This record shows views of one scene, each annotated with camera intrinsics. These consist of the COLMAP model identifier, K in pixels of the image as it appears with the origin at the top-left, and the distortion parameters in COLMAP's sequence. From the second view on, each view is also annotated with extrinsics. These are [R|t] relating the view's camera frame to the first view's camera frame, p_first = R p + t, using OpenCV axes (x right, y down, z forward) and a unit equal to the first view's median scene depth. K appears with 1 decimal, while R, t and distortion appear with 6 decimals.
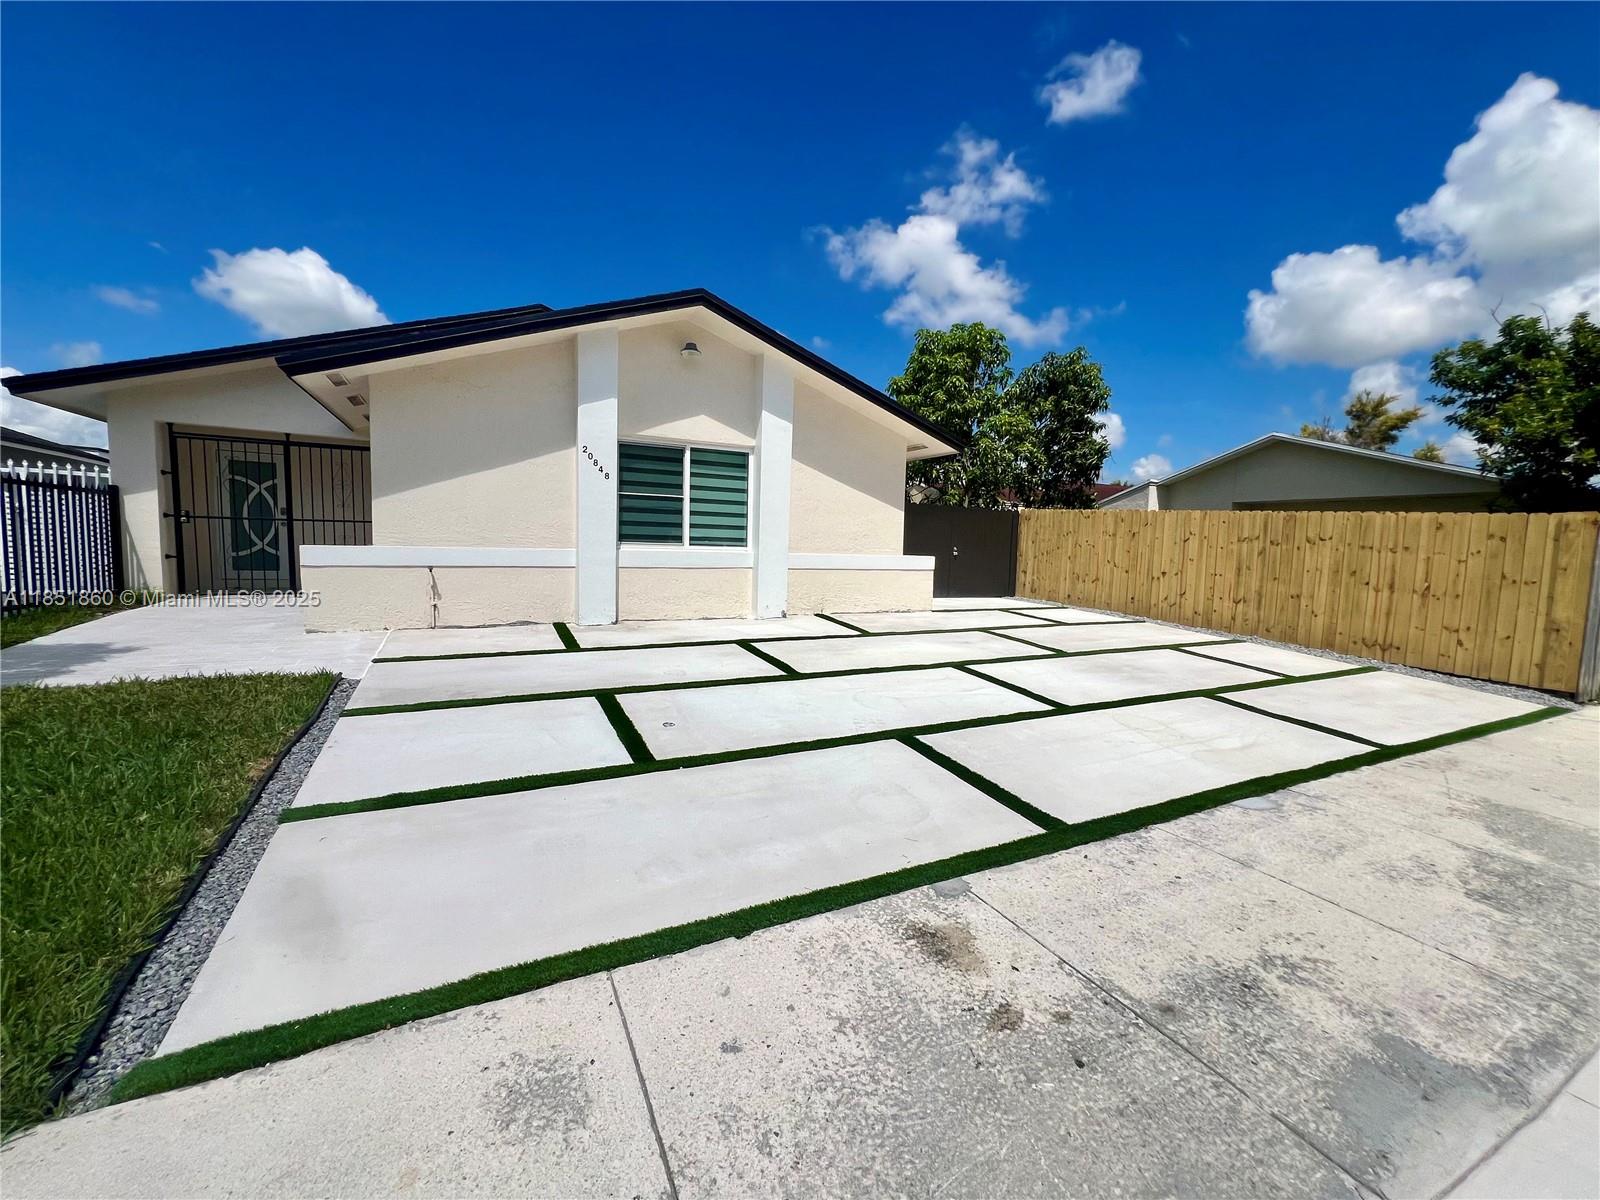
lens RADIAL K [[642.7, 0, 800.0], [0, 642.7, 600.0], [0, 0, 1]] dist [-0.000682, 0.000094]
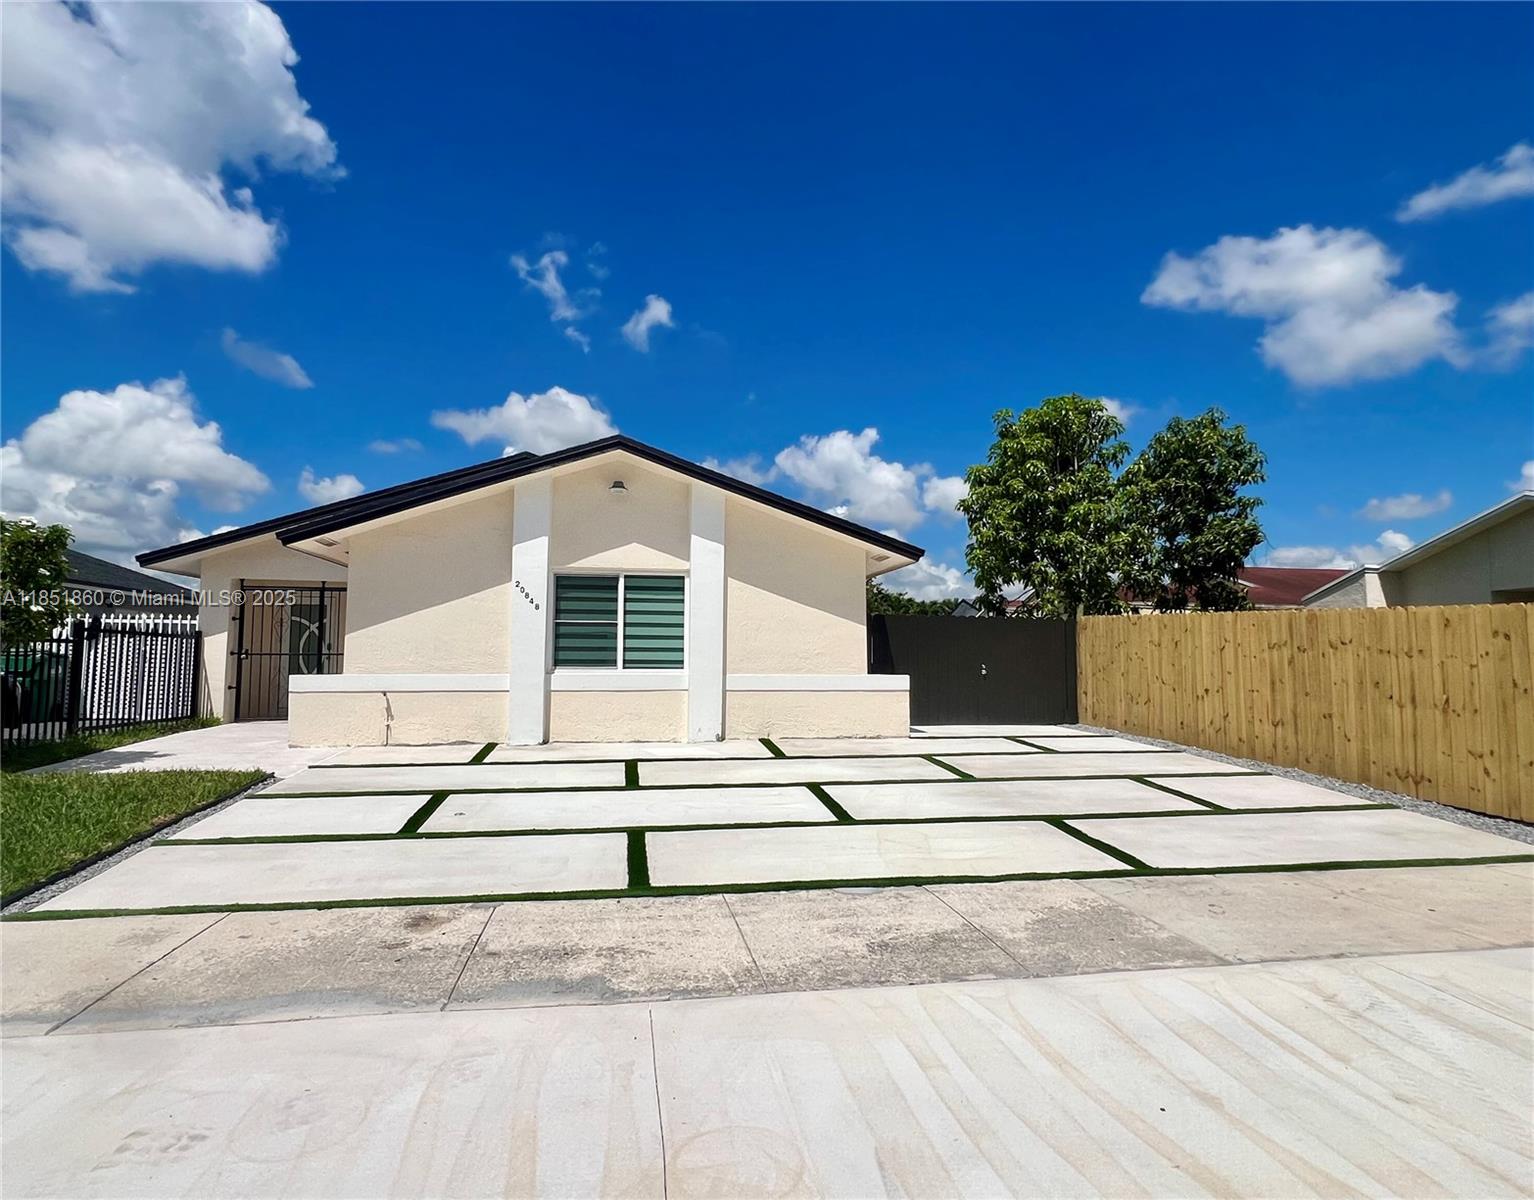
lens RADIAL K [[841.3, 0, 763.7], [0, 841.3, 600.6], [0, 0, 1]] dist [-0.003274, -0.000948]
pose [[0.954120, -0.046489, -0.295794, 0.443355], [-0.003936, 0.985841, -0.167638, 0.031626], [0.299400, 0.161111, 0.940427, -0.206952]]
